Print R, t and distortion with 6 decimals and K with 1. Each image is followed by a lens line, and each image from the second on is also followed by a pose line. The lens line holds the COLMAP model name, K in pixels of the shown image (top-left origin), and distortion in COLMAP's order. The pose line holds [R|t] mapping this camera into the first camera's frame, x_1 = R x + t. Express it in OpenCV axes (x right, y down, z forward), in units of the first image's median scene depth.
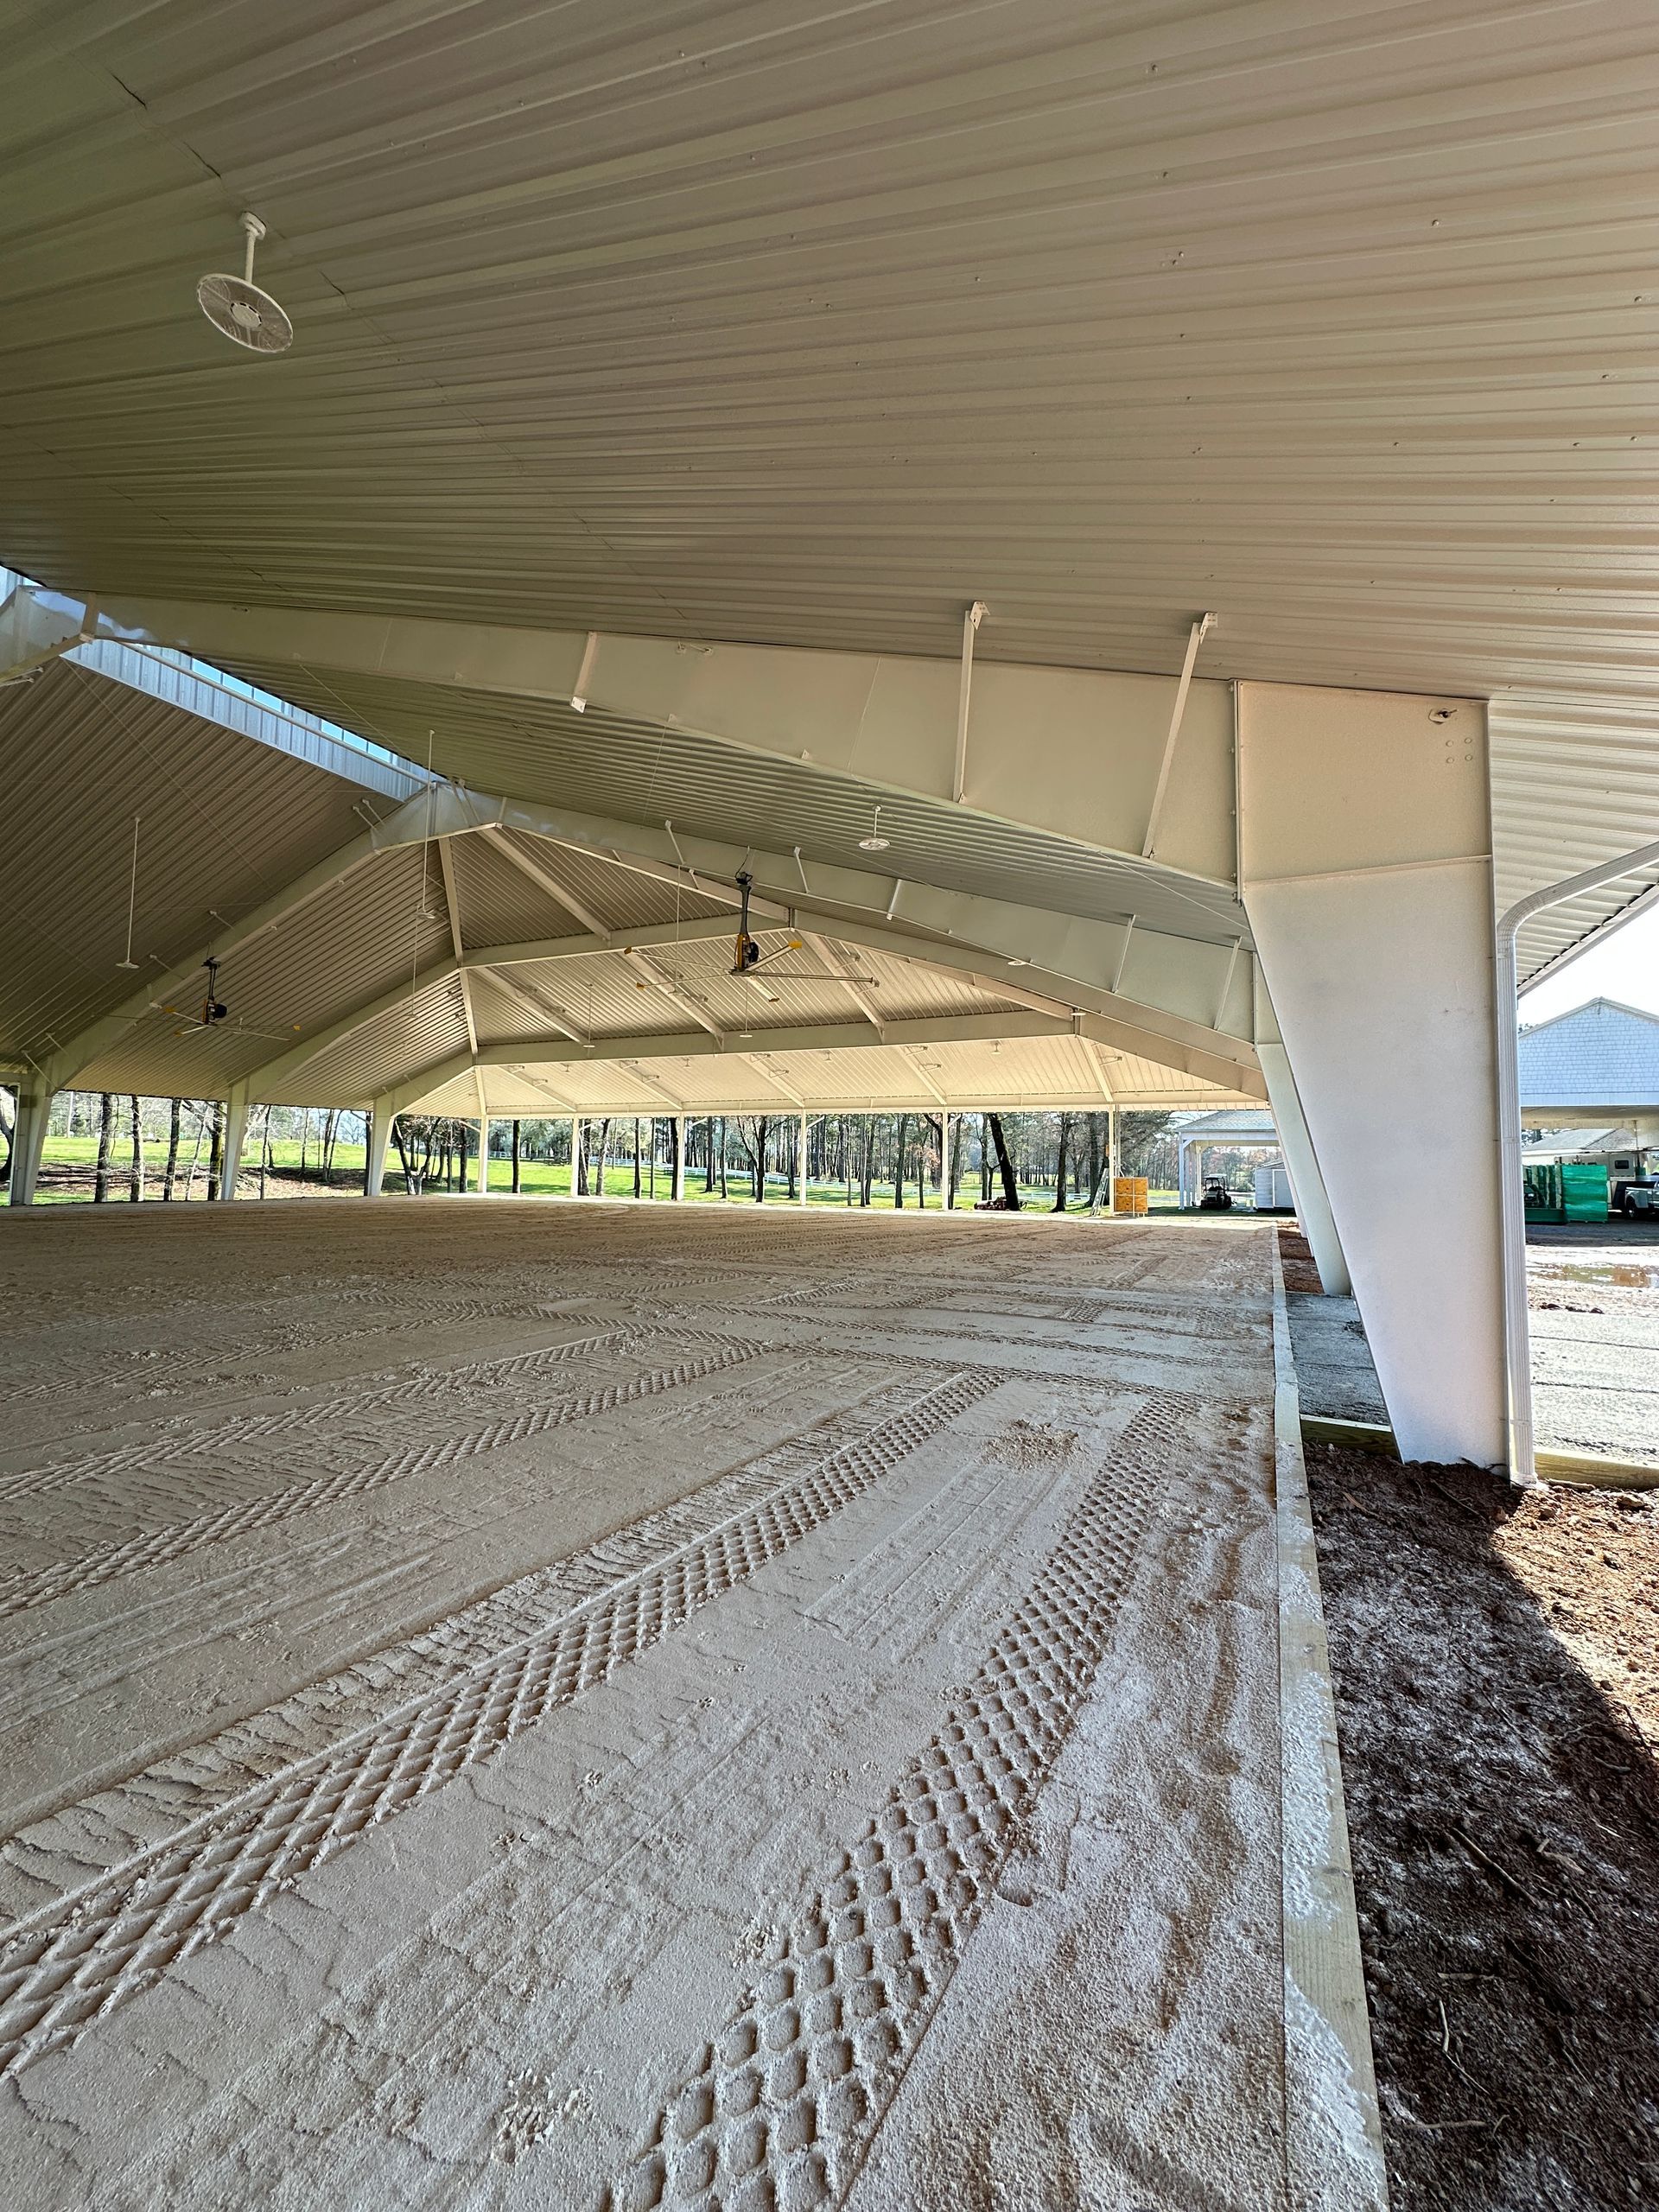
lens RADIAL K [[882.5, 0, 831.0], [0, 882.5, 1108.6], [0, 0, 1]] dist [-0.002435, 0.000661]
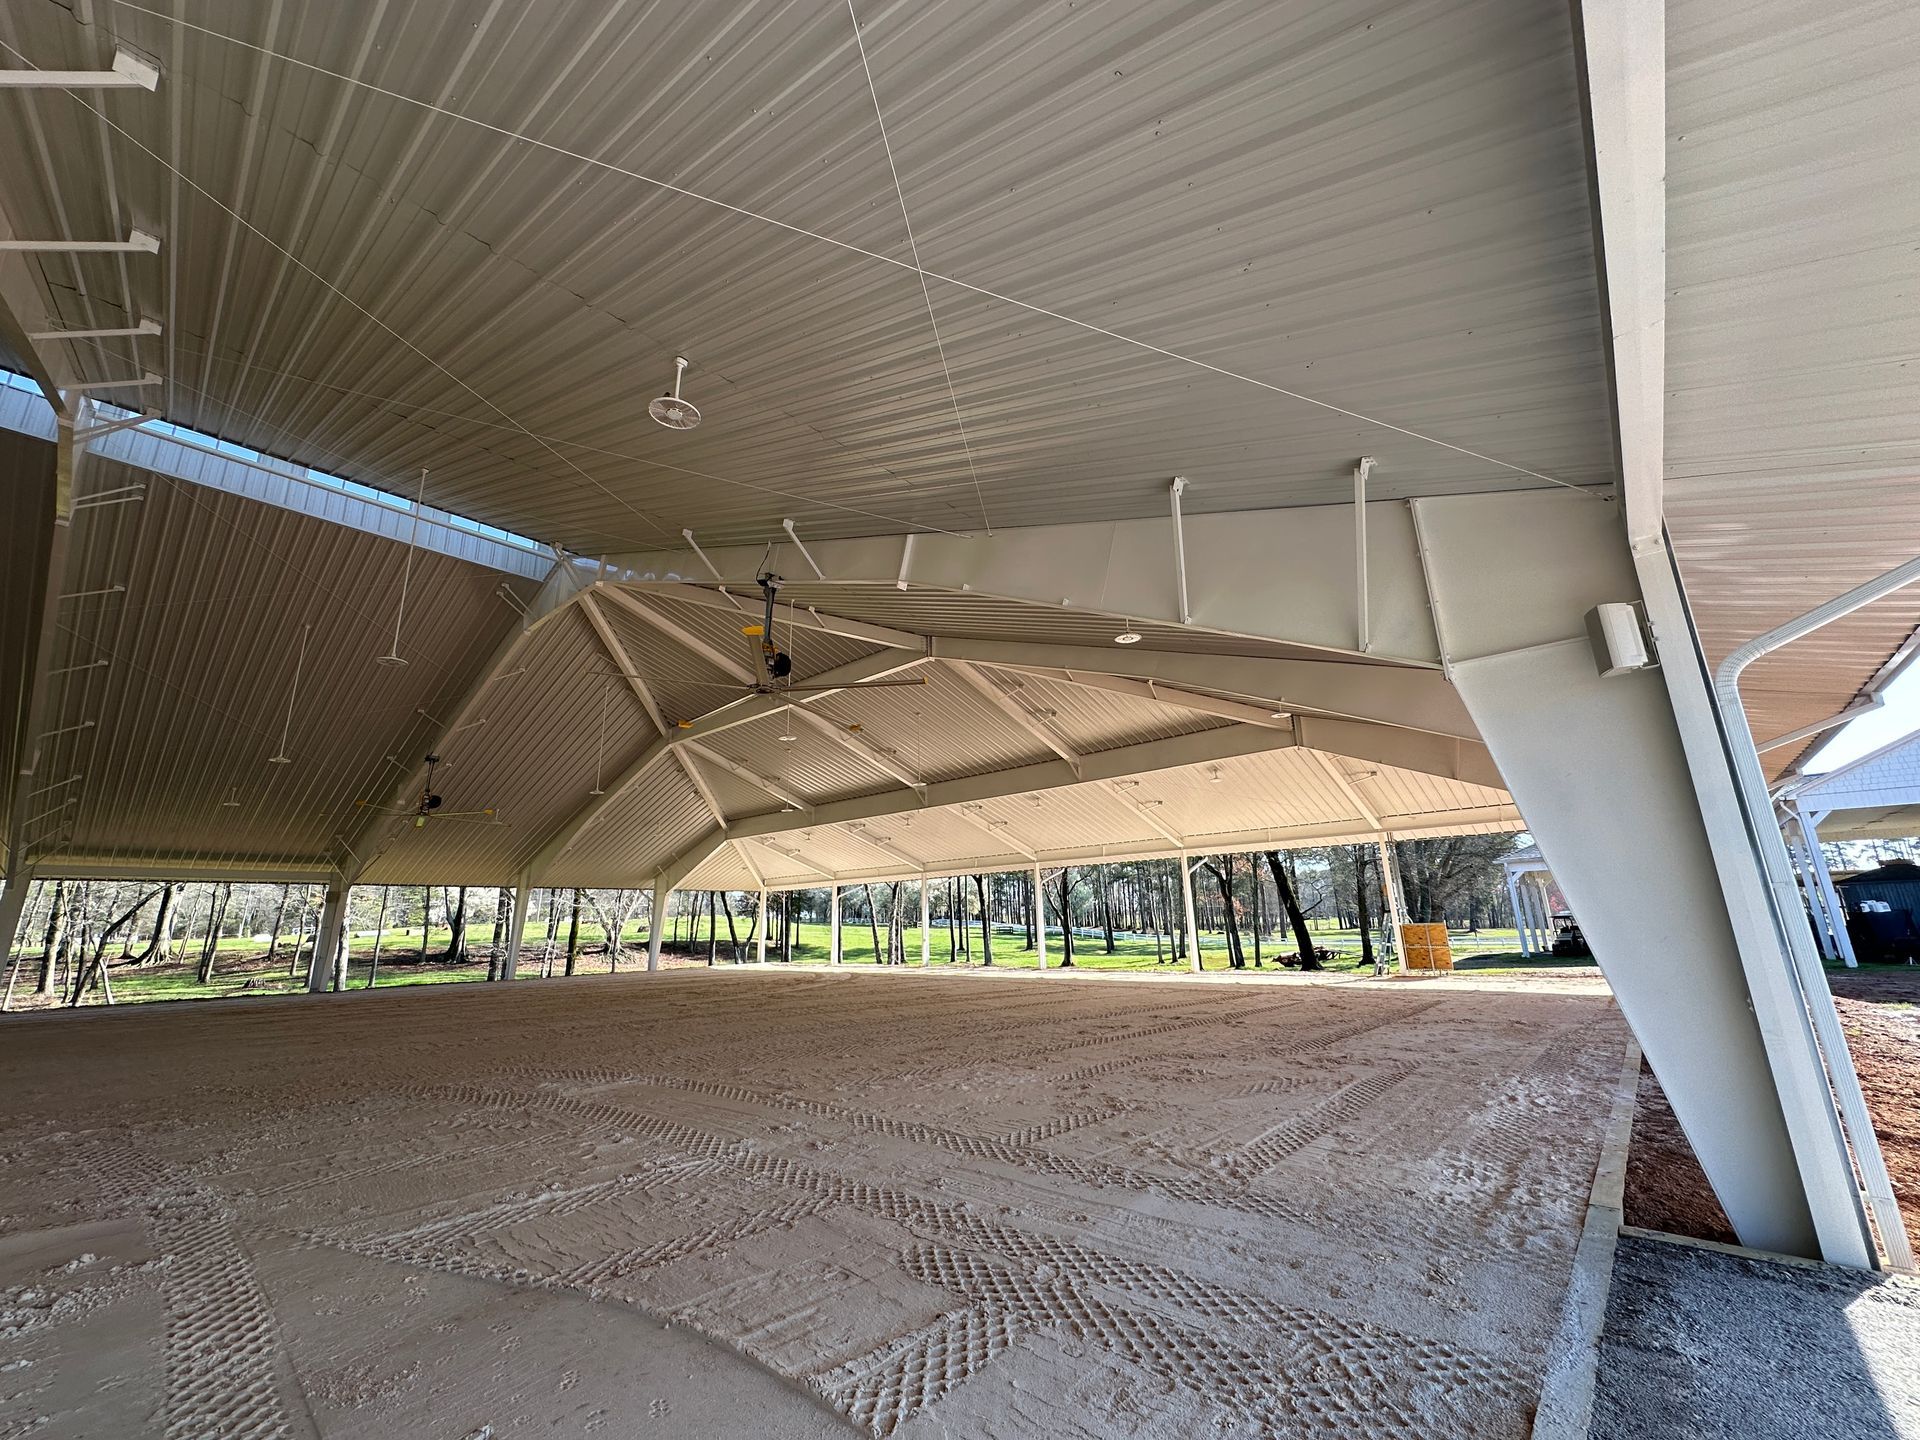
lens RADIAL K [[766.0, 0, 962.7], [0, 766.0, 717.9], [0, 0, 1]] dist [-0.002435, 0.000661]
pose [[0.963886, -0.108017, -0.243425, 0.118801], [0.058567, 0.977651, -0.201913, 0.011126], [0.259794, 0.180364, 0.948670, 0.193160]]
